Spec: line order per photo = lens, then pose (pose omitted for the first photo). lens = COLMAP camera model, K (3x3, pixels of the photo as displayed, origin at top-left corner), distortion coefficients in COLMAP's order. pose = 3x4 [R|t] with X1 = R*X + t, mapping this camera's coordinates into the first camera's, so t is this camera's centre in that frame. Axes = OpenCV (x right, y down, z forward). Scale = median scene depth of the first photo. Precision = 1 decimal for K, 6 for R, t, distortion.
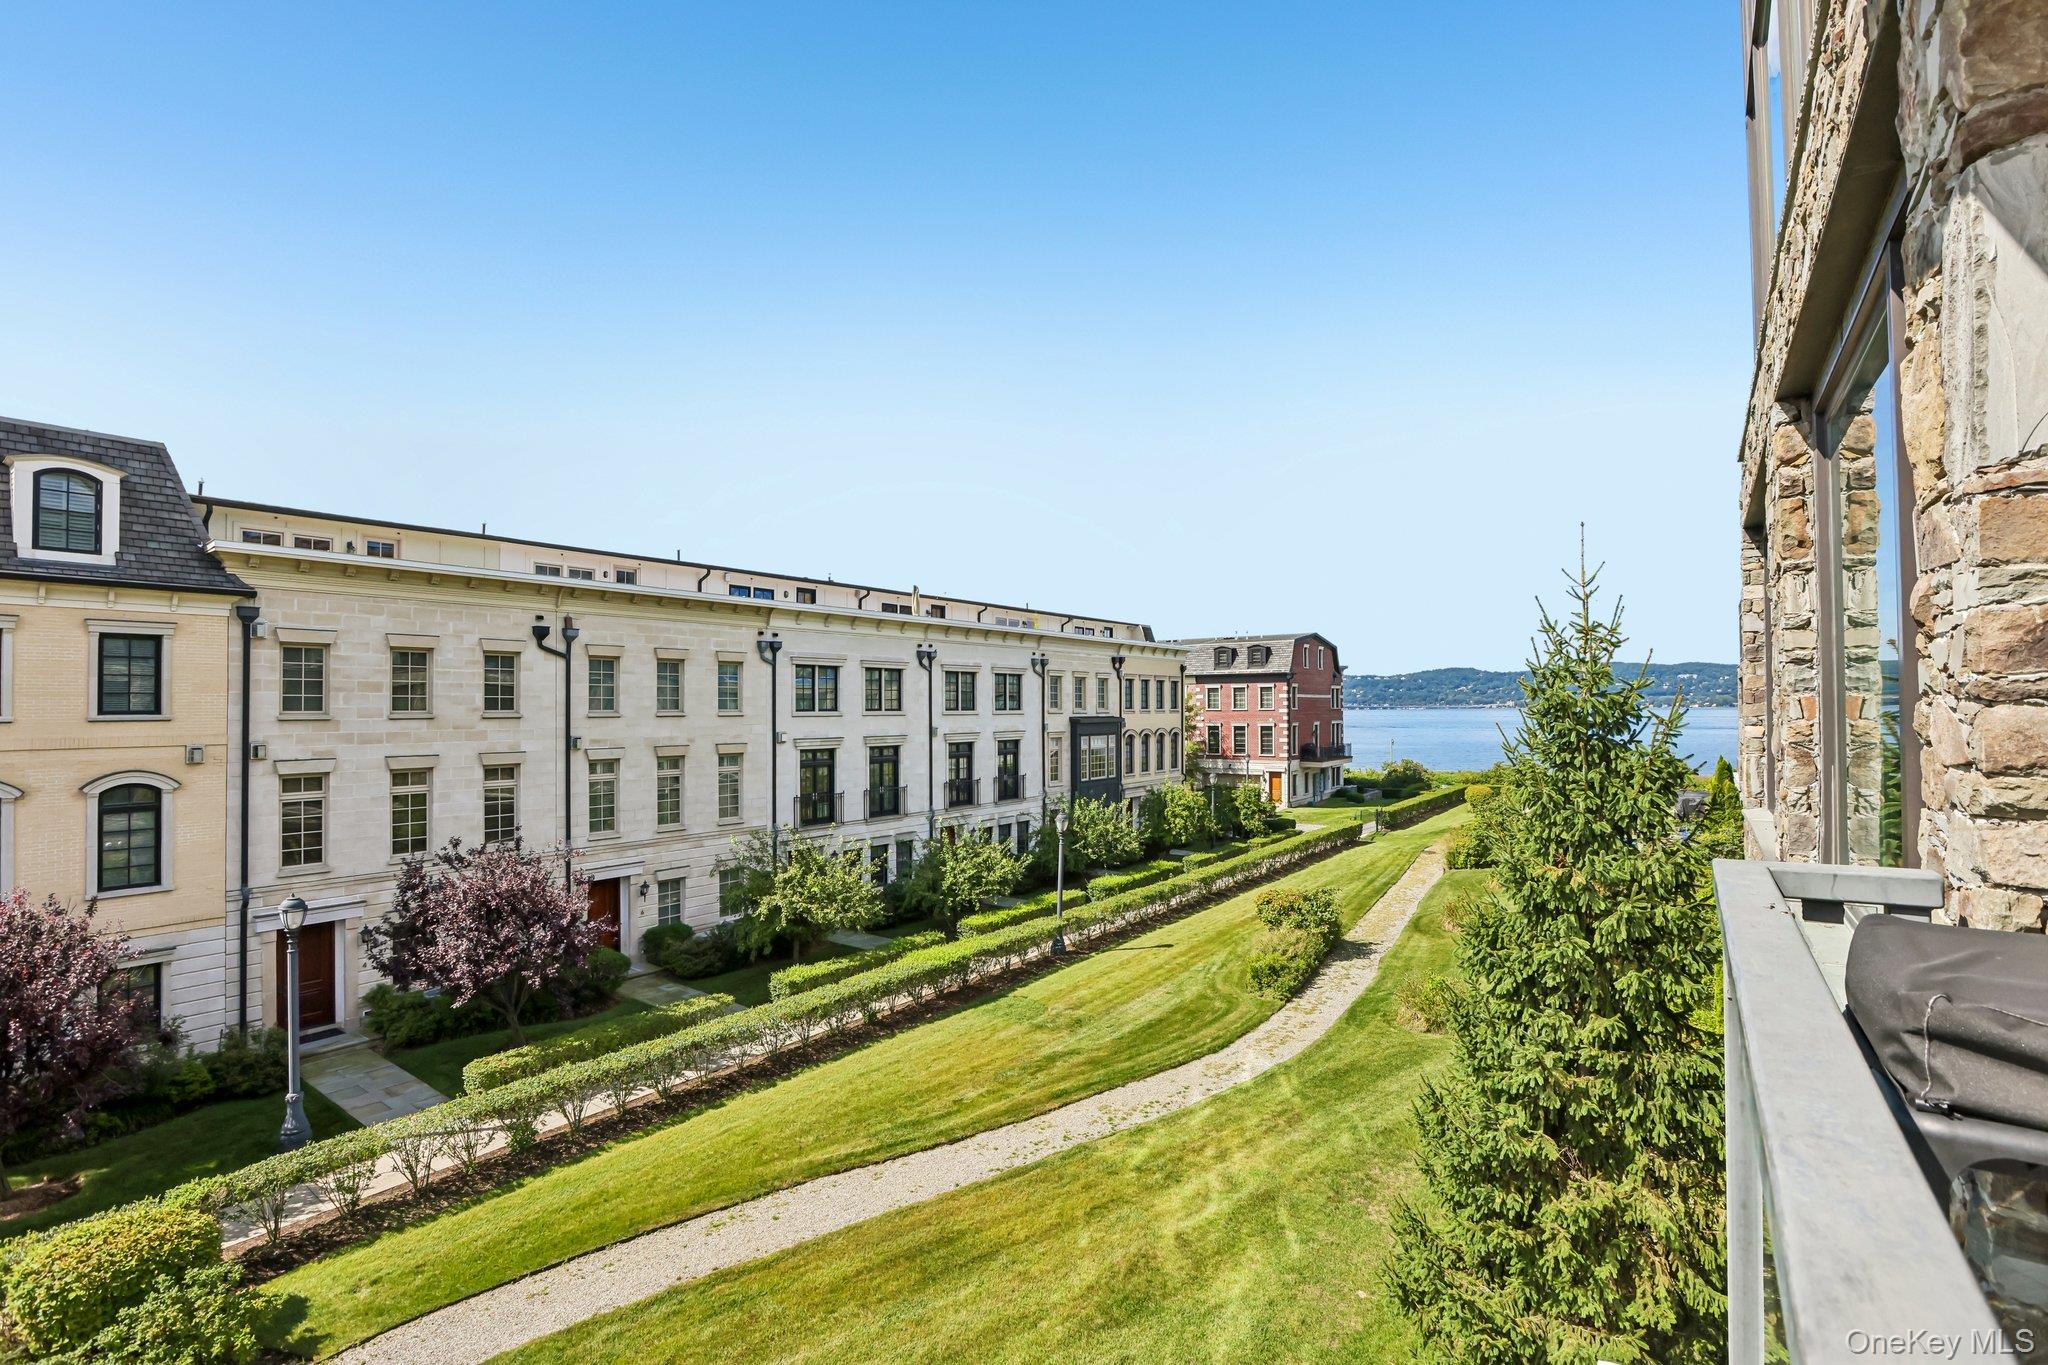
lens RADIAL K [[1253.6, 0, 1006.7], [0, 1253.6, 674.9], [0, 0, 1]] dist [0.008389, 0.009090]
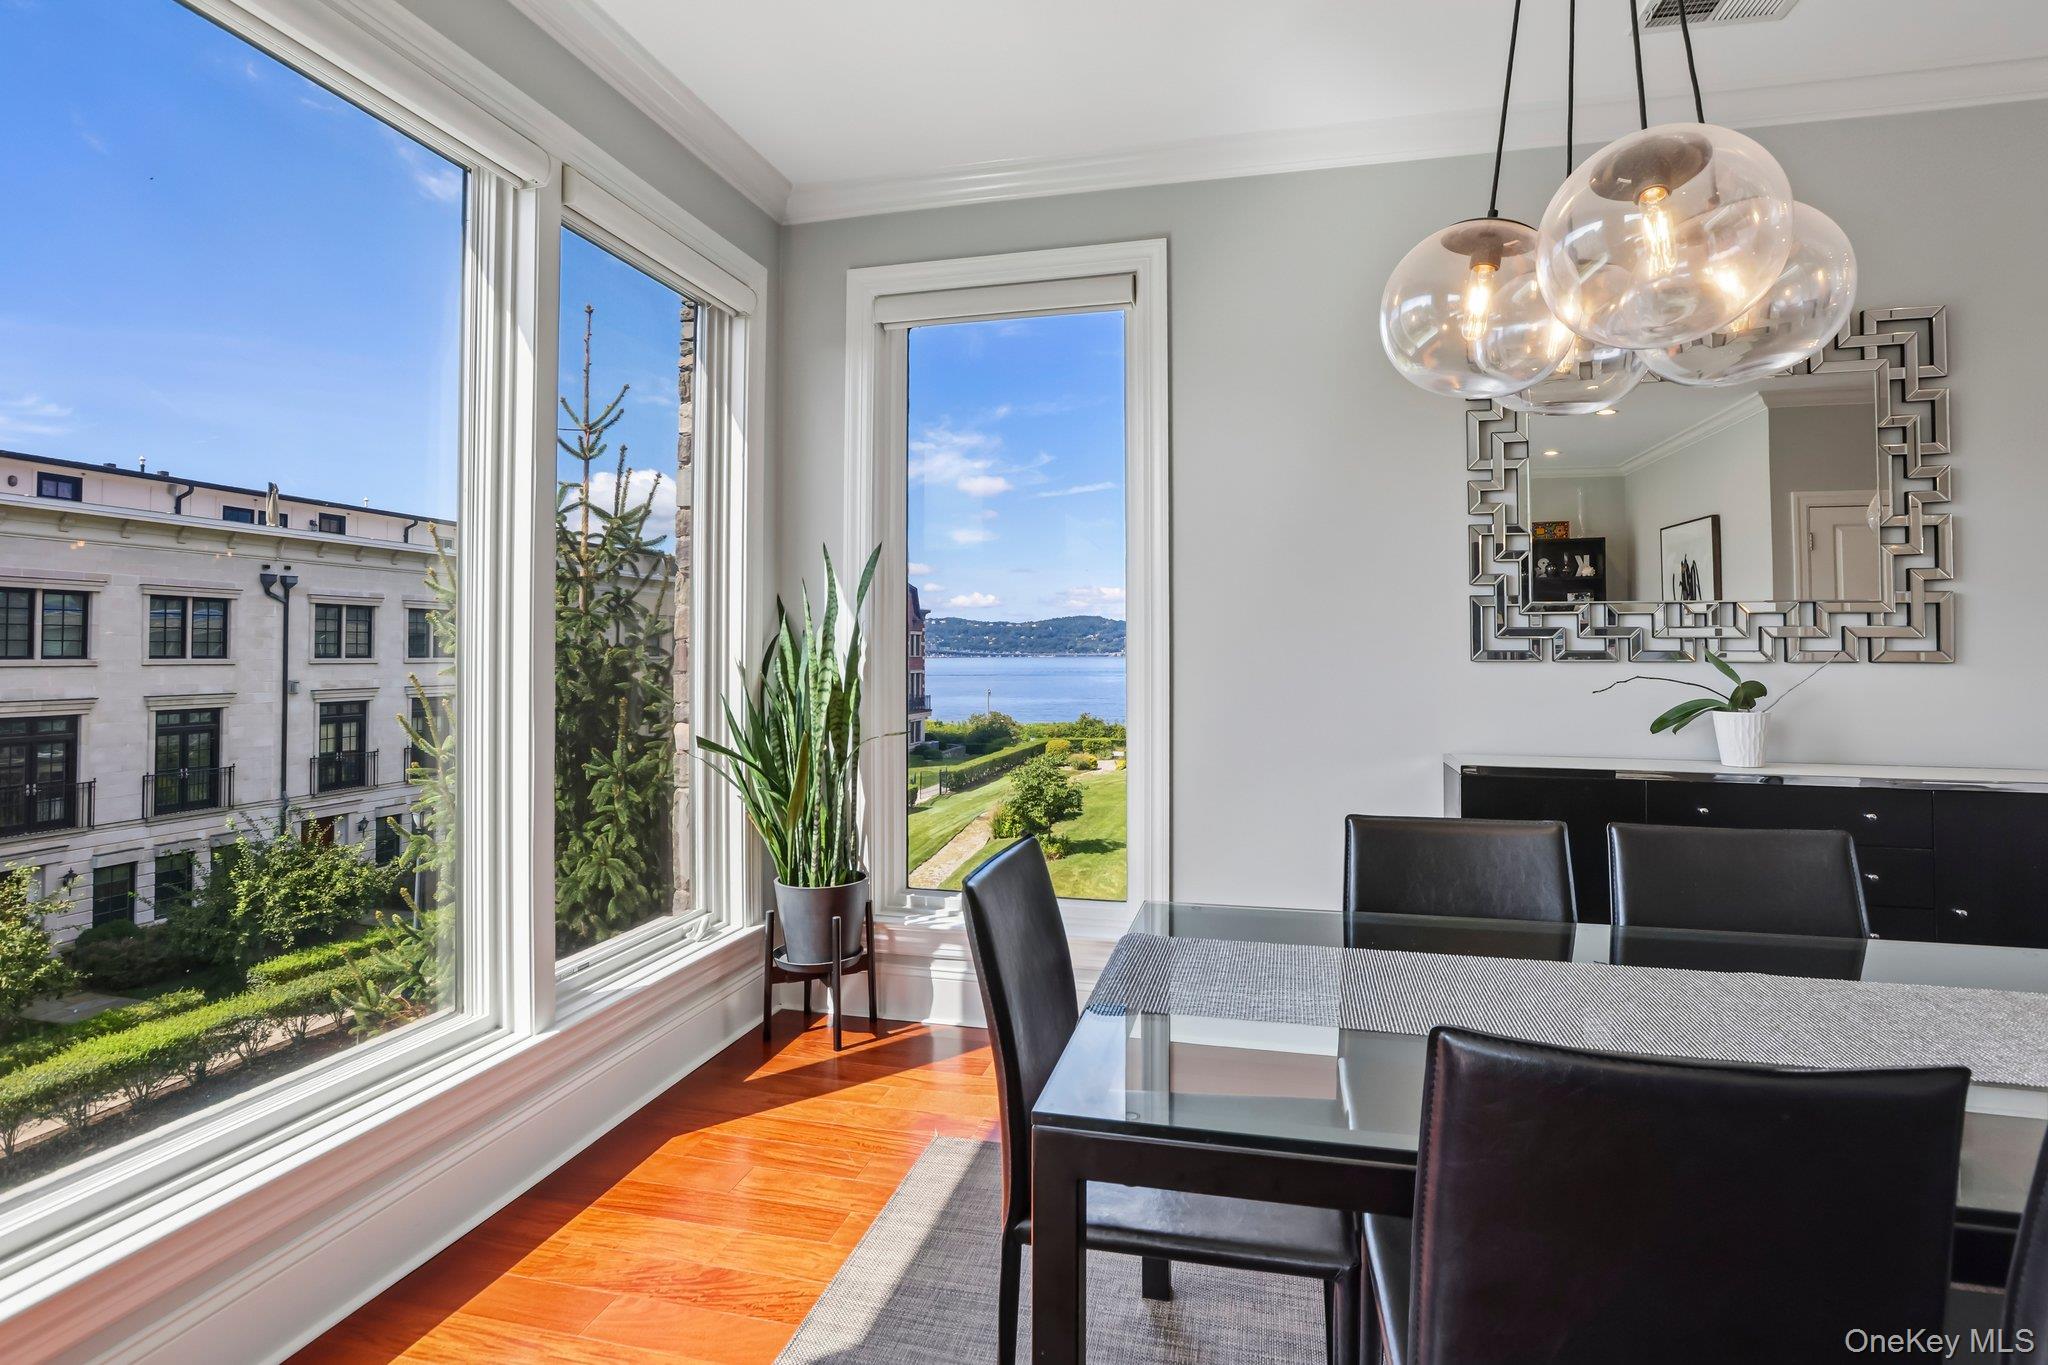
lens RADIAL K [[1015.8, 0, 1030.1], [0, 1015.8, 624.1], [0, 0, 1]] dist [-0.043734, 0.003300]
pose [[0.972995, 0.008504, 0.230668, 0.240622], [-0.007823, 0.999962, -0.003863, 0.007967], [-0.230692, 0.001954, 0.973025, 0.366665]]
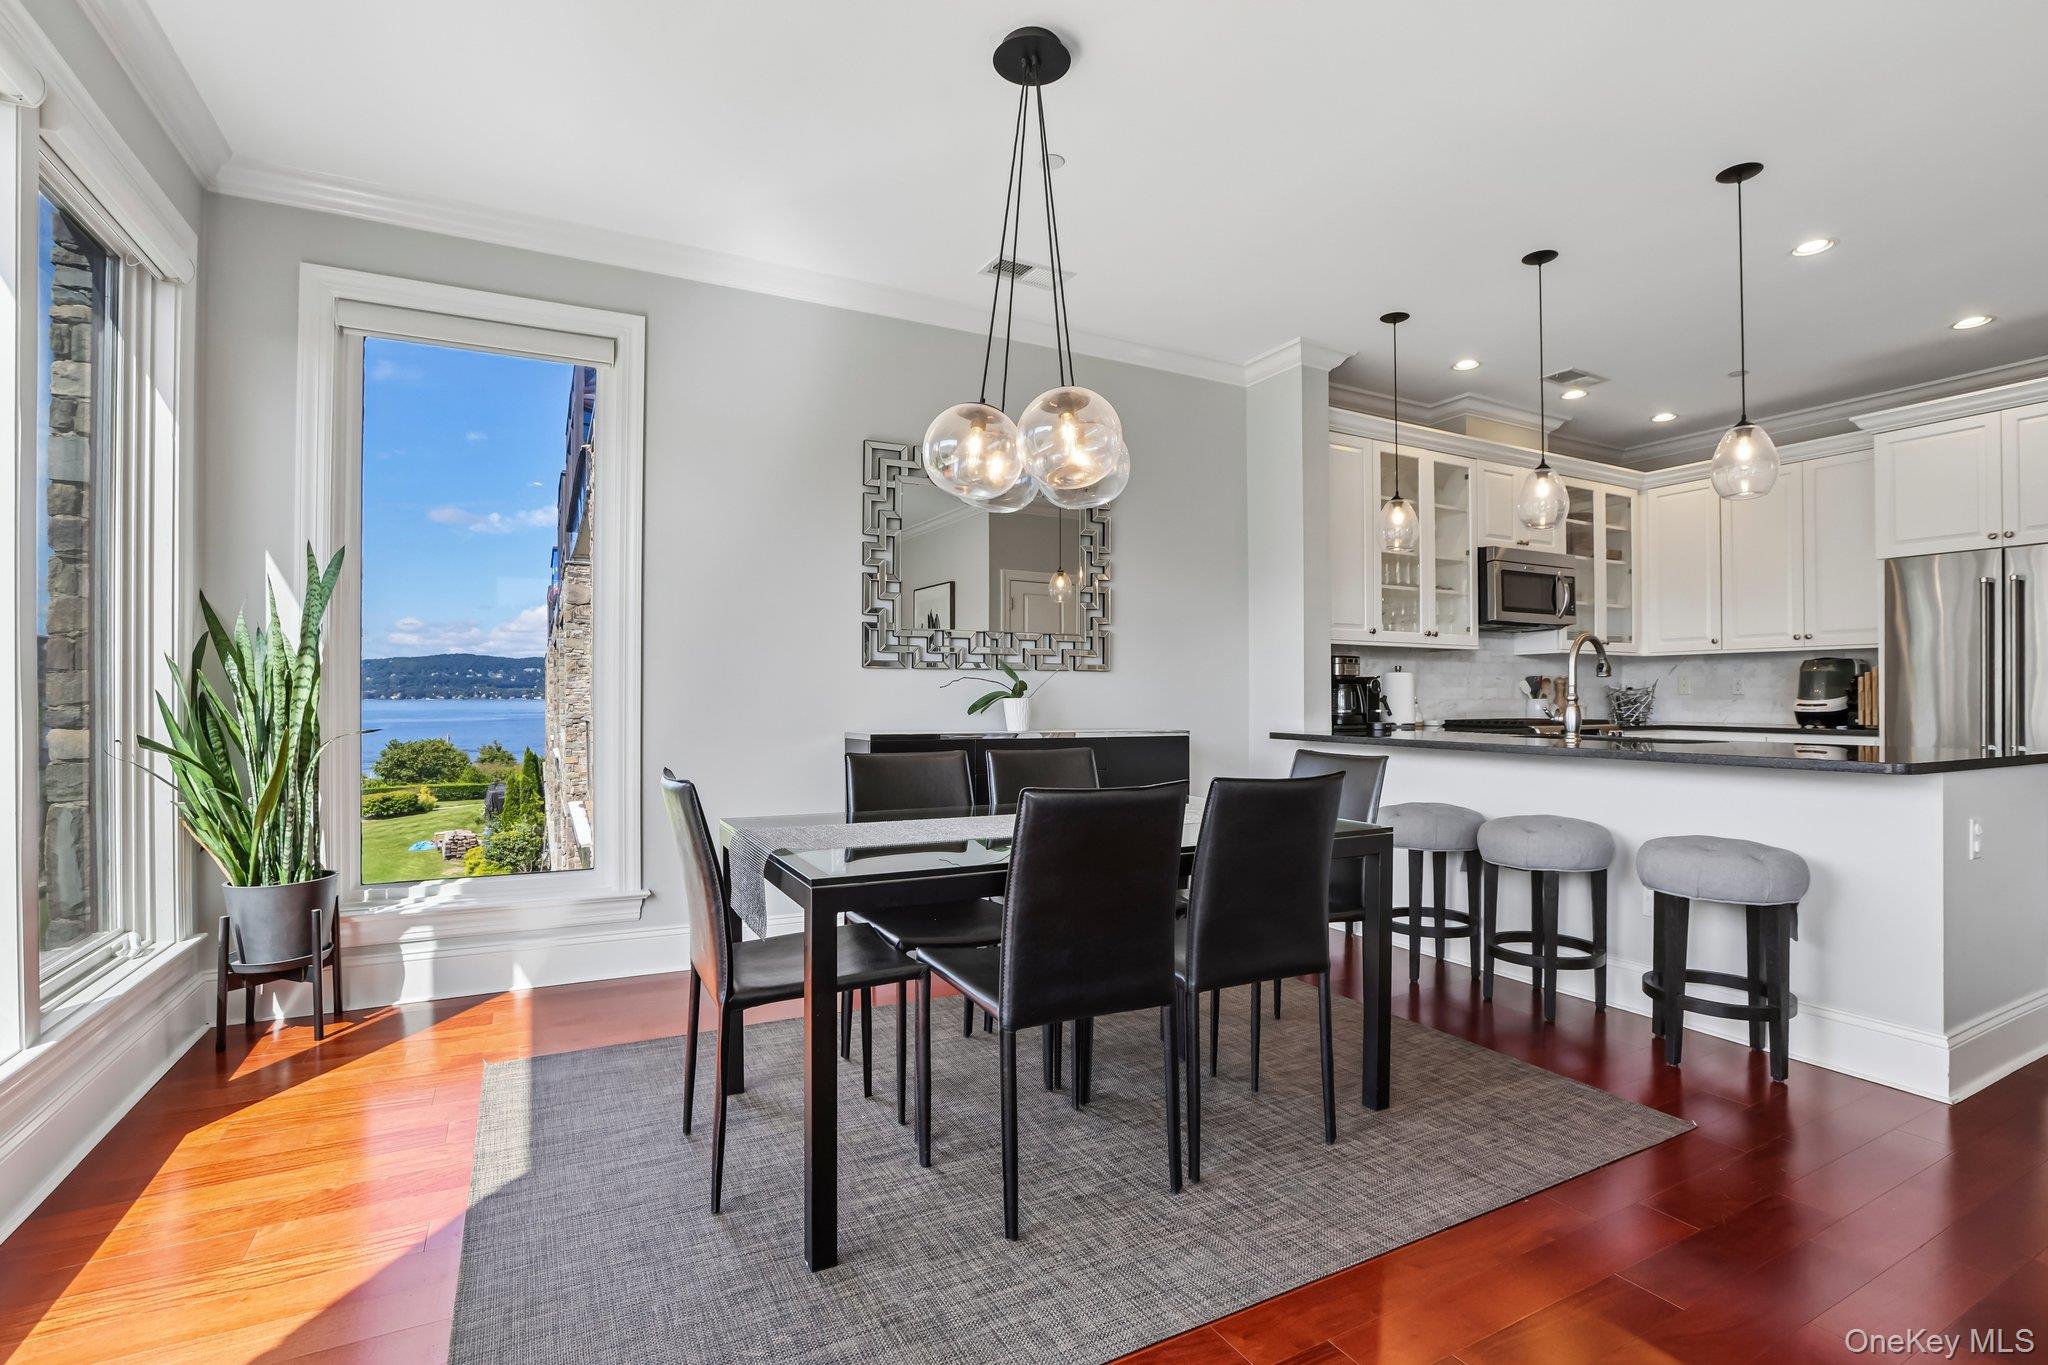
lens RADIAL K [[963.5, 0, 1016.2], [0, 963.5, 695.5], [0, 0, 1]] dist [-0.045929, 0.011810]
pose [[0.575185, 0.004251, 0.818012, 0.215971], [-0.021660, 0.999715, 0.010034, 0.011603], [-0.817736, -0.023490, 0.575114, 0.359284]]
